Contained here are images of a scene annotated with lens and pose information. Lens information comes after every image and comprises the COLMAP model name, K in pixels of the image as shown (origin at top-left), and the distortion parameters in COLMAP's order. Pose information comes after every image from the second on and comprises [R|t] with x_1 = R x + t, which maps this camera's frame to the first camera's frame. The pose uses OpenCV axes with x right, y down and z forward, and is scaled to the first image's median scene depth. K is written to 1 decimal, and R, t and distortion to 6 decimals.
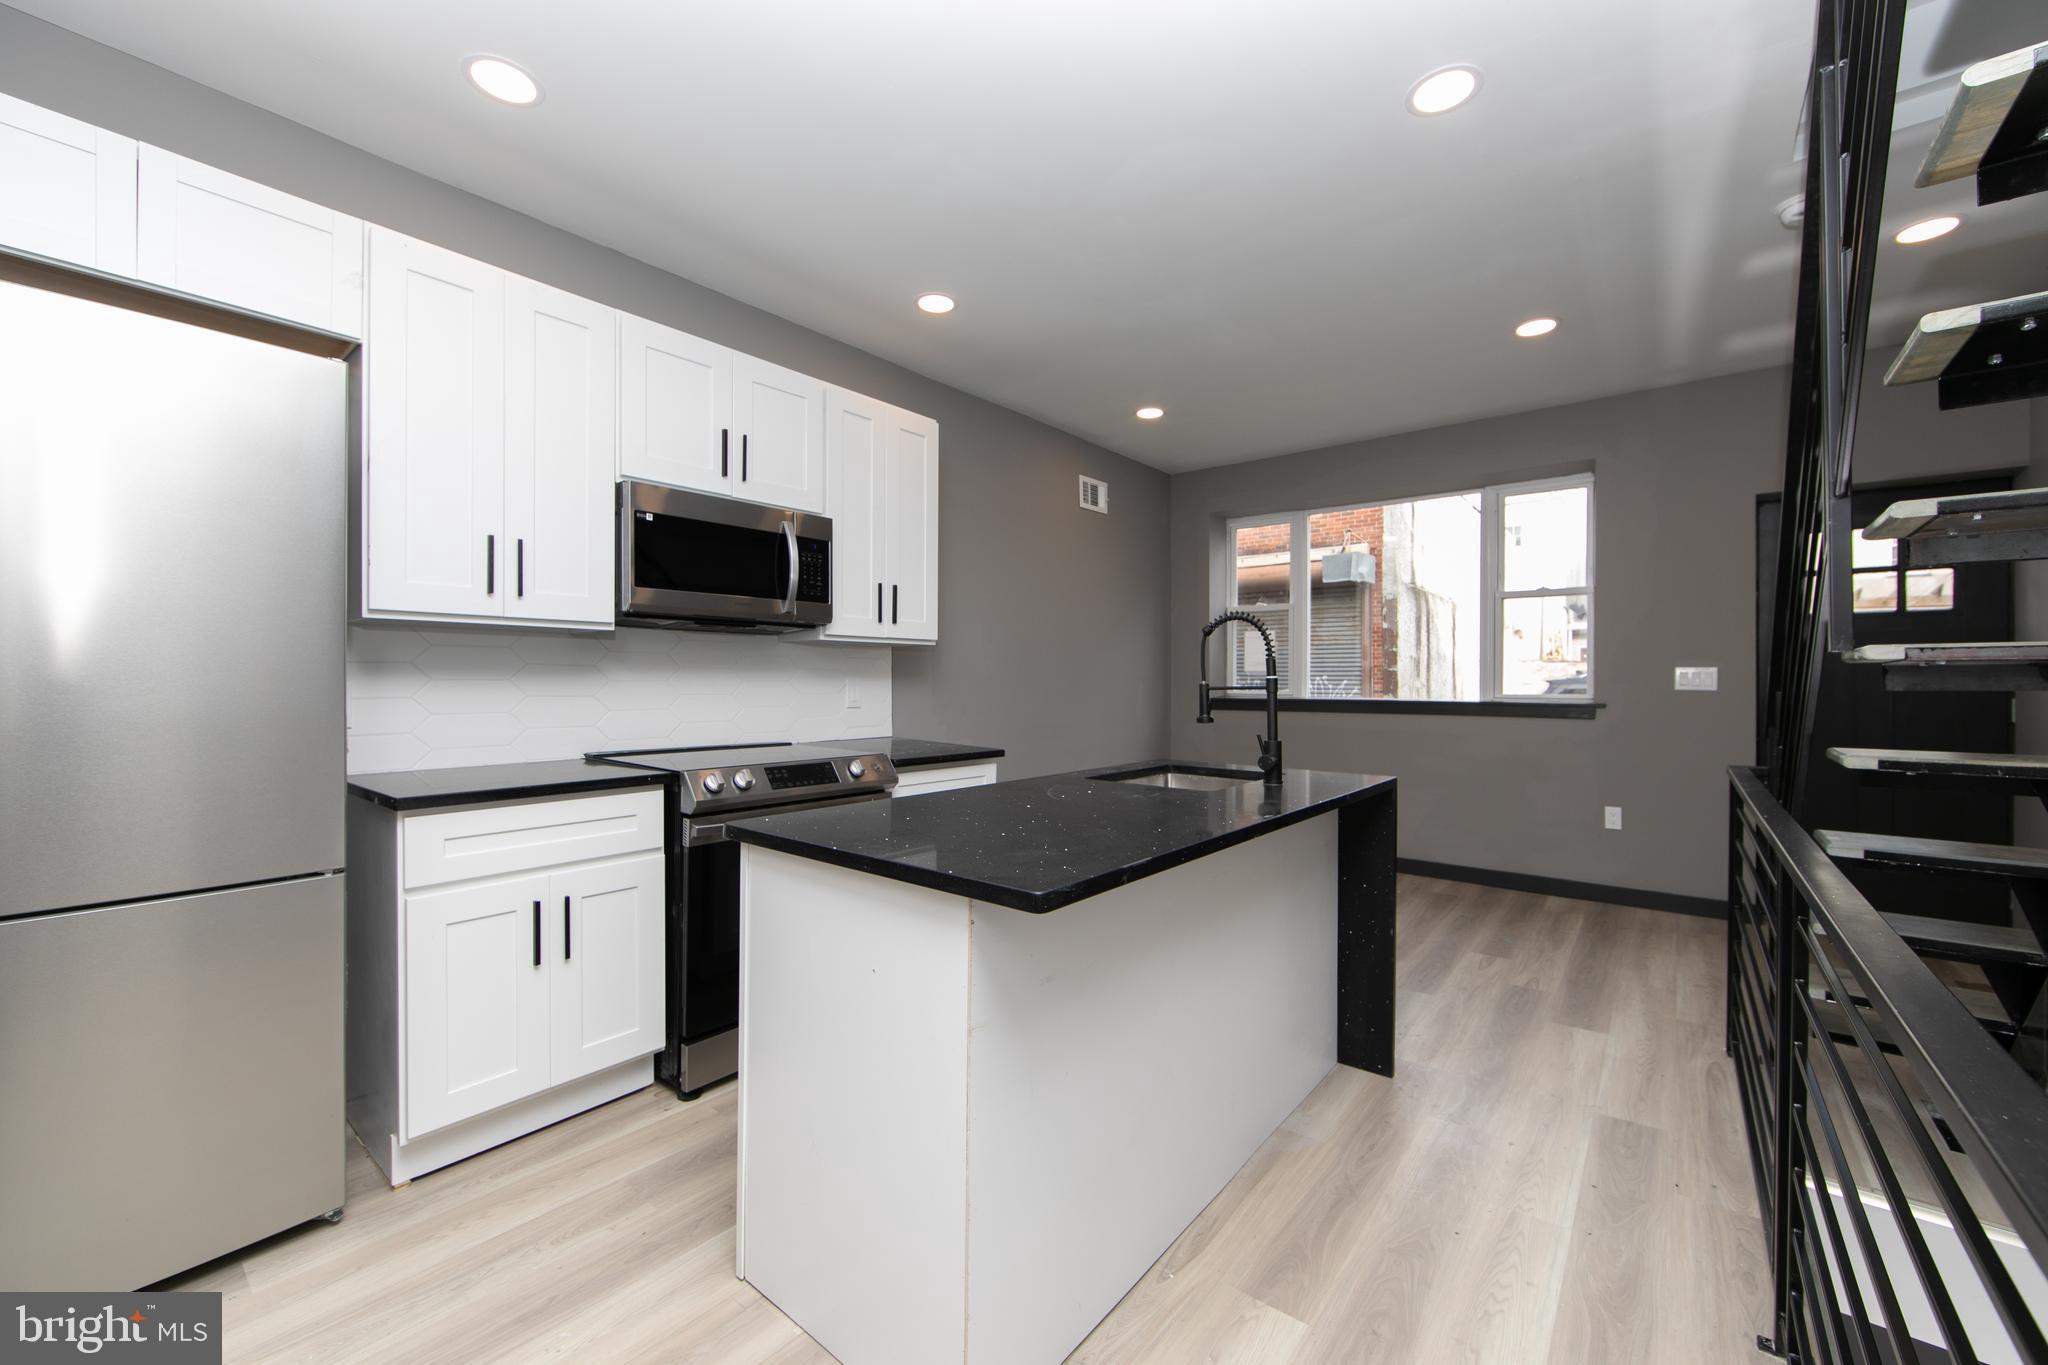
lens RADIAL K [[798.5, 0, 1043.8], [0, 798.5, 672.9], [0, 0, 1]] dist [-0.010467, 0.001525]
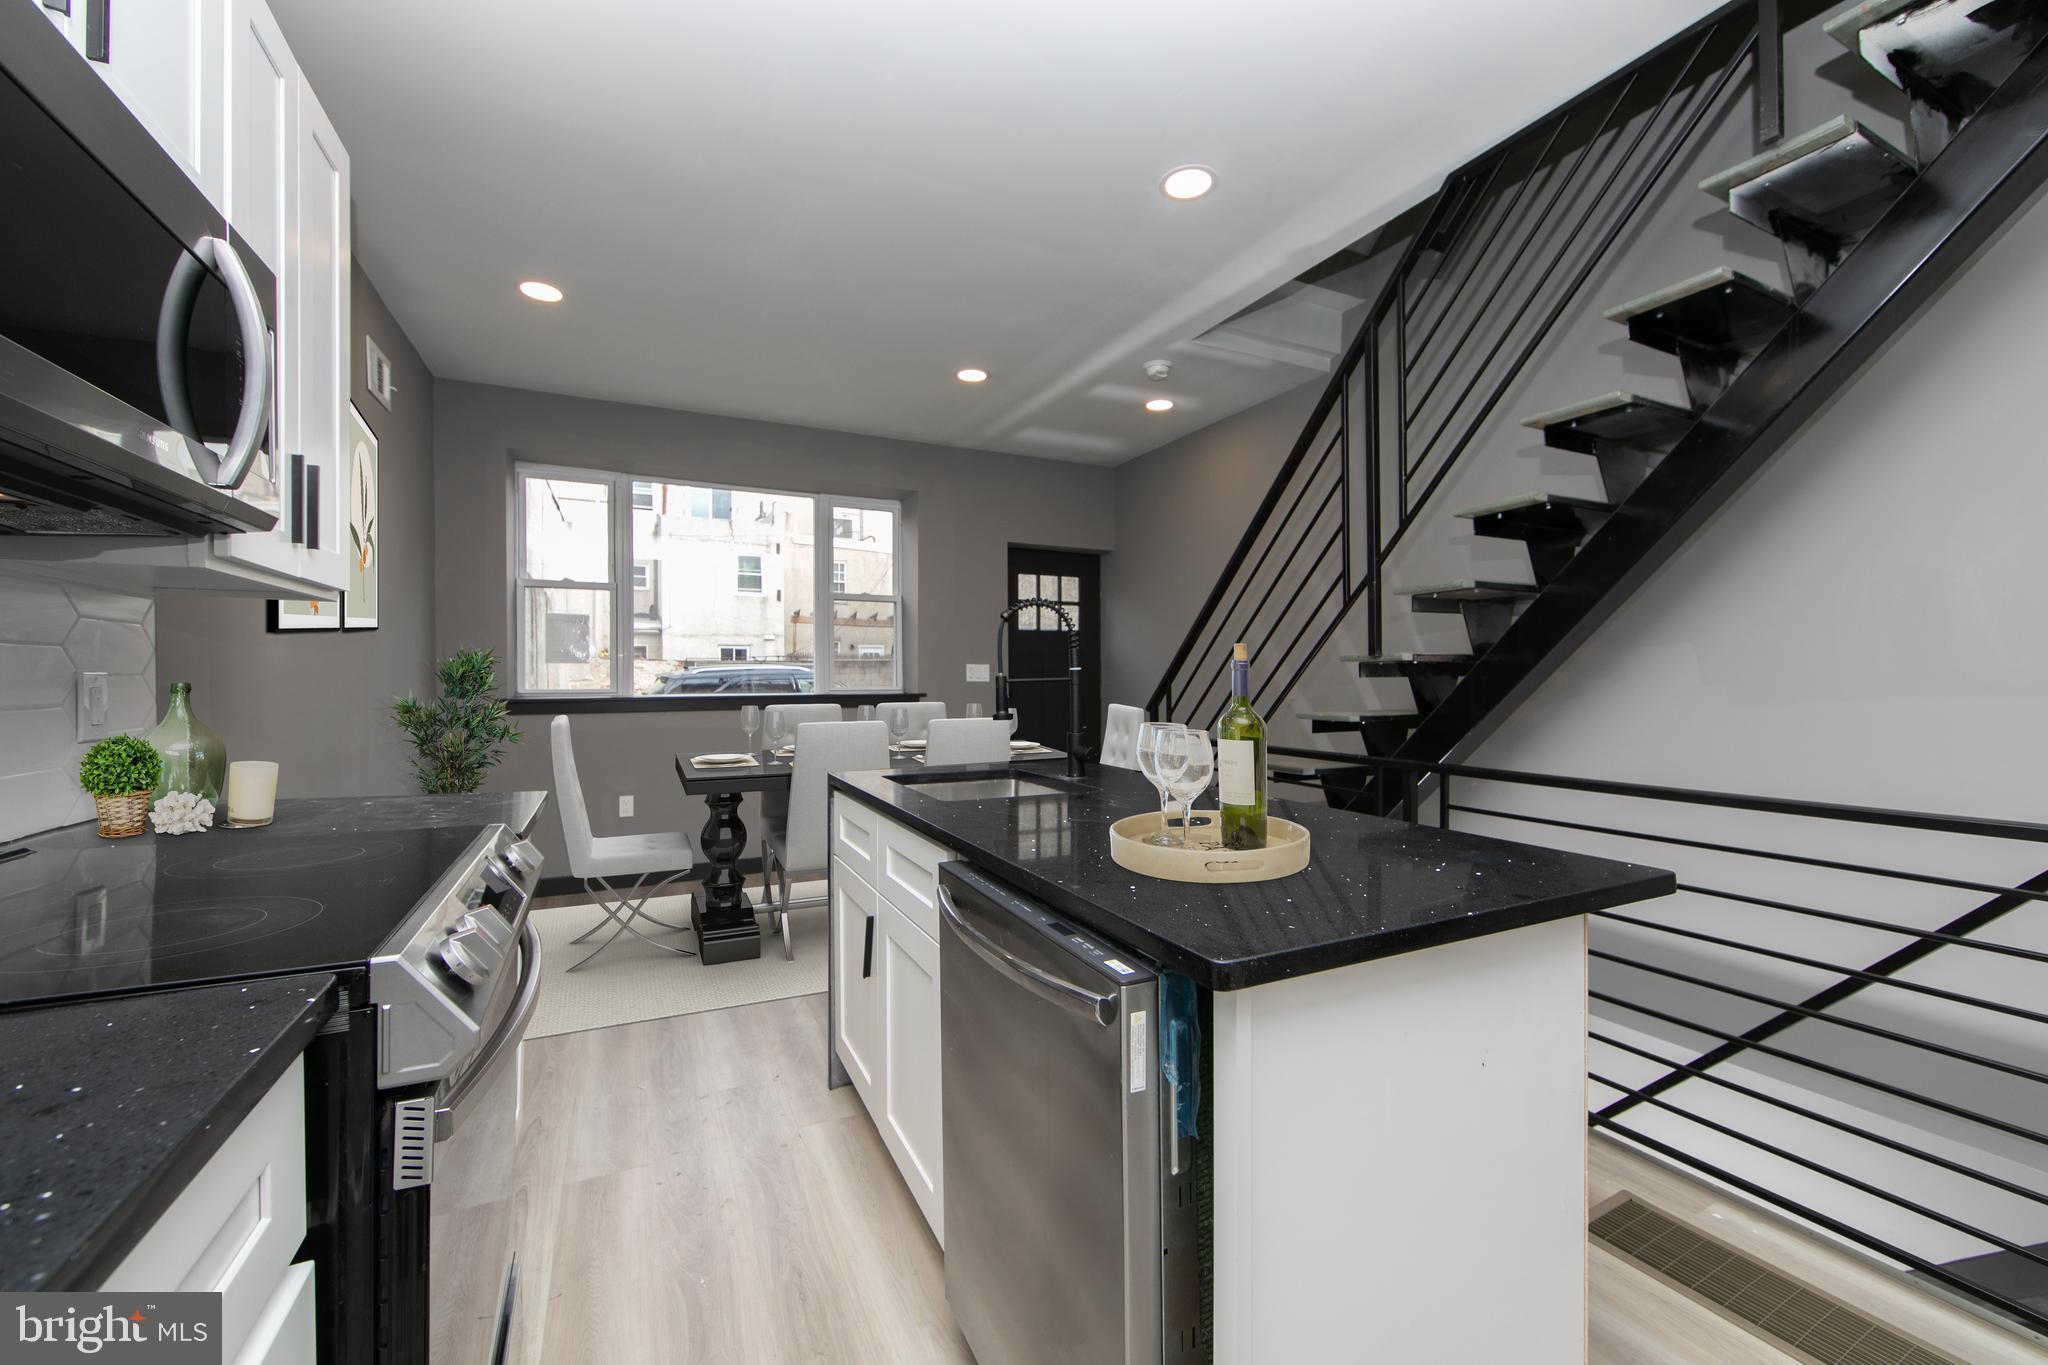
lens RADIAL K [[798.5, 0, 1046.6], [0, 798.5, 678.9], [0, 0, 1]] dist [-0.010467, 0.001525]
pose [[0.402408, -0.007921, 0.915426, -0.312122], [0.000365, 0.999964, 0.008492, 0.004547], [-0.915460, -0.003083, 0.402396, 0.308103]]
